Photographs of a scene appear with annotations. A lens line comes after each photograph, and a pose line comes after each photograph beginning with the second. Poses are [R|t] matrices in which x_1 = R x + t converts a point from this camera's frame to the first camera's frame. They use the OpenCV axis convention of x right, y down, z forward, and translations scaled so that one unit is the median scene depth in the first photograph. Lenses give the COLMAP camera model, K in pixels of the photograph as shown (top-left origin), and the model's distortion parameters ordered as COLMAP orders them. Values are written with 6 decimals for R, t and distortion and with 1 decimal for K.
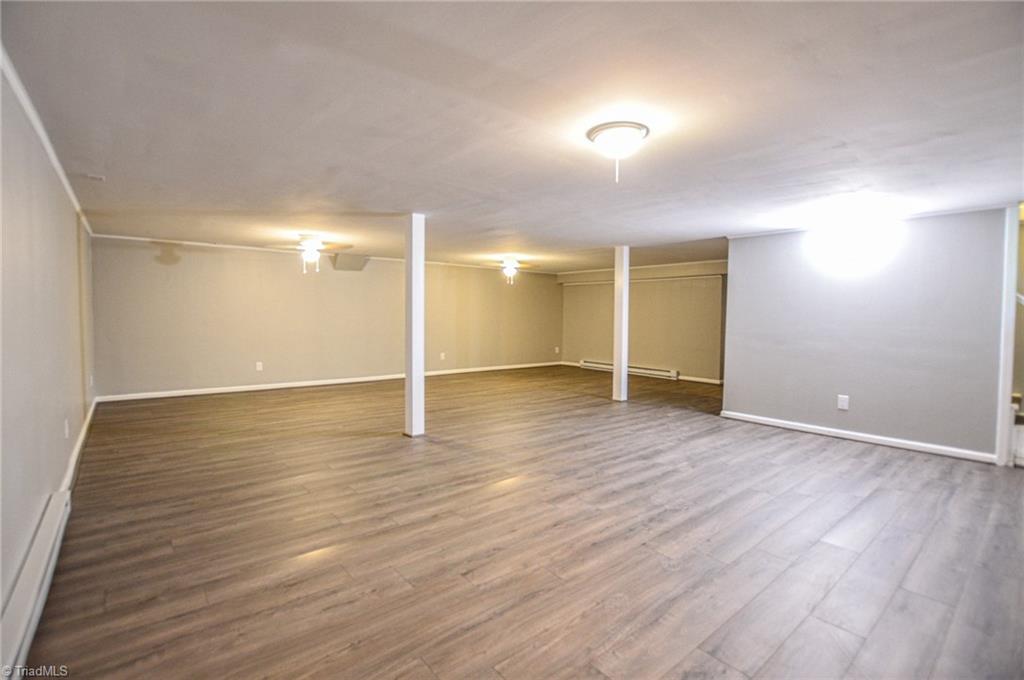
lens RADIAL K [[471.3, 0, 519.4], [0, 471.3, 339.4], [0, 0, 1]] dist [-0.029336, -0.000544]
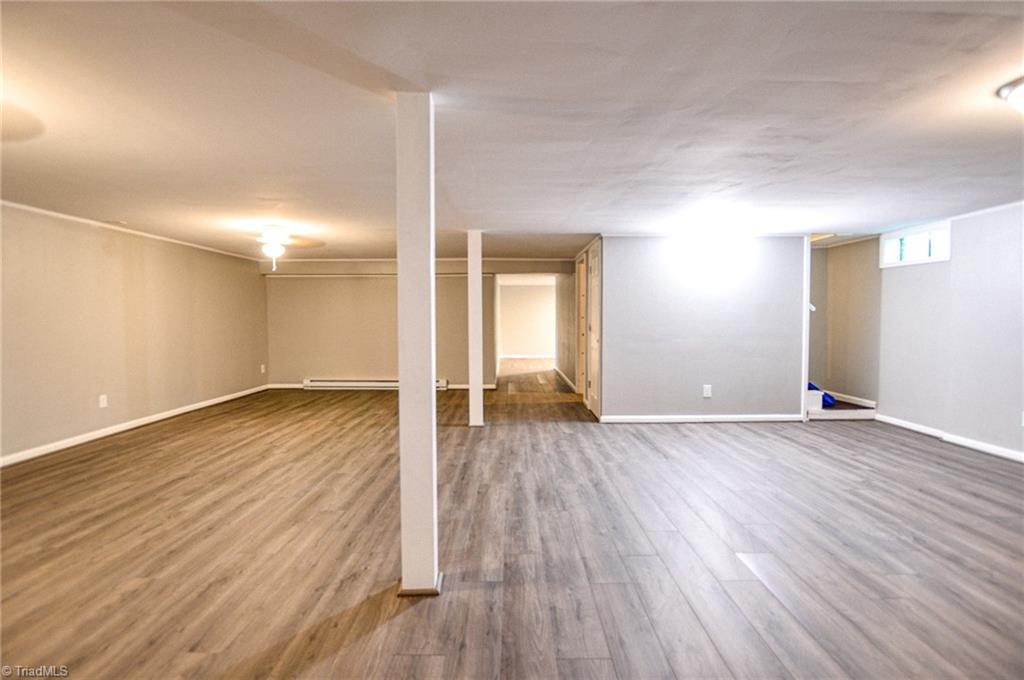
lens RADIAL K [[471.3, 0, 509.4], [0, 471.3, 334.6], [0, 0, 1]] dist [-0.029336, -0.000544]
pose [[0.651742, -0.041128, 0.757325, -0.350867], [0.050896, 0.998649, 0.010433, -0.029062], [-0.756731, 0.031745, 0.652955, 0.441469]]
